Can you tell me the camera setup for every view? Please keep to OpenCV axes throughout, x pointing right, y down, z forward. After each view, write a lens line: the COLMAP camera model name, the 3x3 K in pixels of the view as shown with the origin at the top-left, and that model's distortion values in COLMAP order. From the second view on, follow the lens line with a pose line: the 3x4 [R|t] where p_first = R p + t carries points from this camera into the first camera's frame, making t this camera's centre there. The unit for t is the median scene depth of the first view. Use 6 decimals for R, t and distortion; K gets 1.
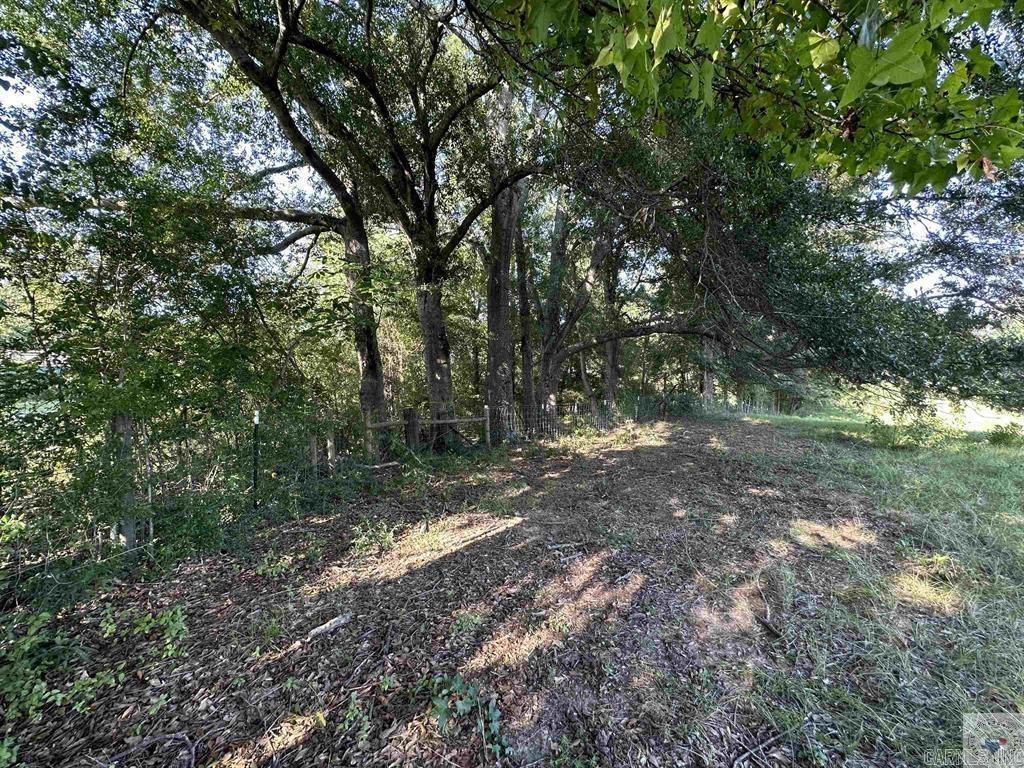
lens RADIAL K [[411.6, 0, 515.3], [0, 411.6, 385.5], [0, 0, 1]] dist [-0.003256, 0.000778]
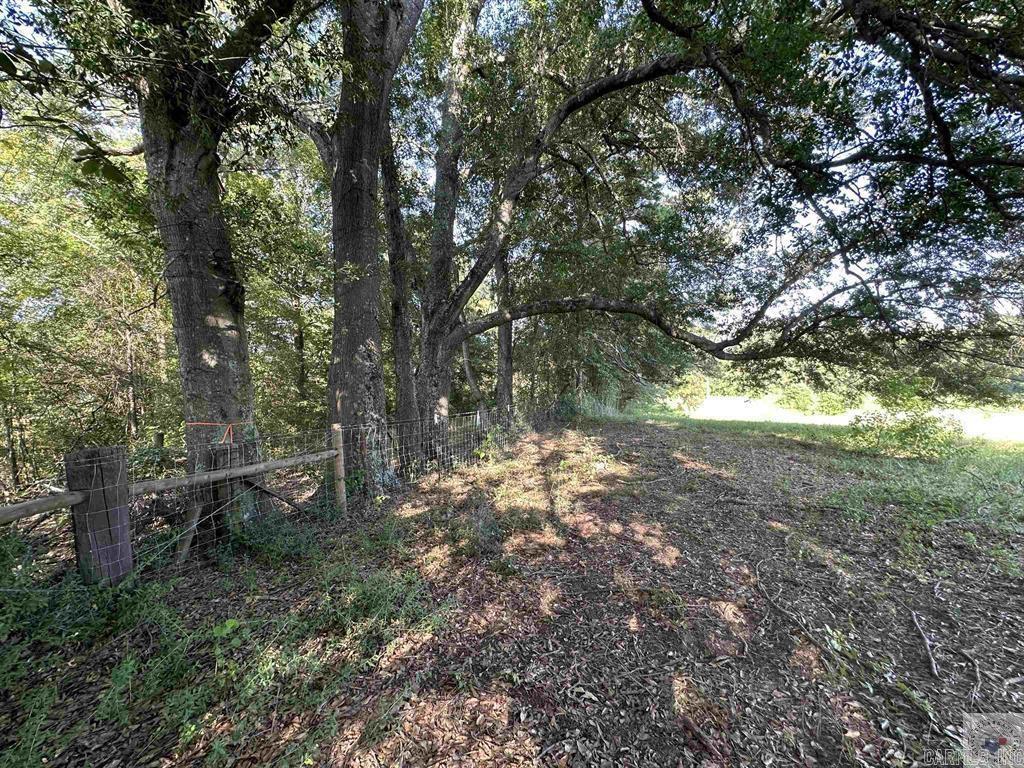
lens RADIAL K [[411.6, 0, 511.0], [0, 411.6, 384.5], [0, 0, 1]] dist [-0.003256, 0.000778]
pose [[0.926811, -0.009371, 0.375410, -0.064797], [0.013102, 0.999887, -0.007385, 0.009271], [-0.375299, 0.011763, 0.926829, 0.506274]]
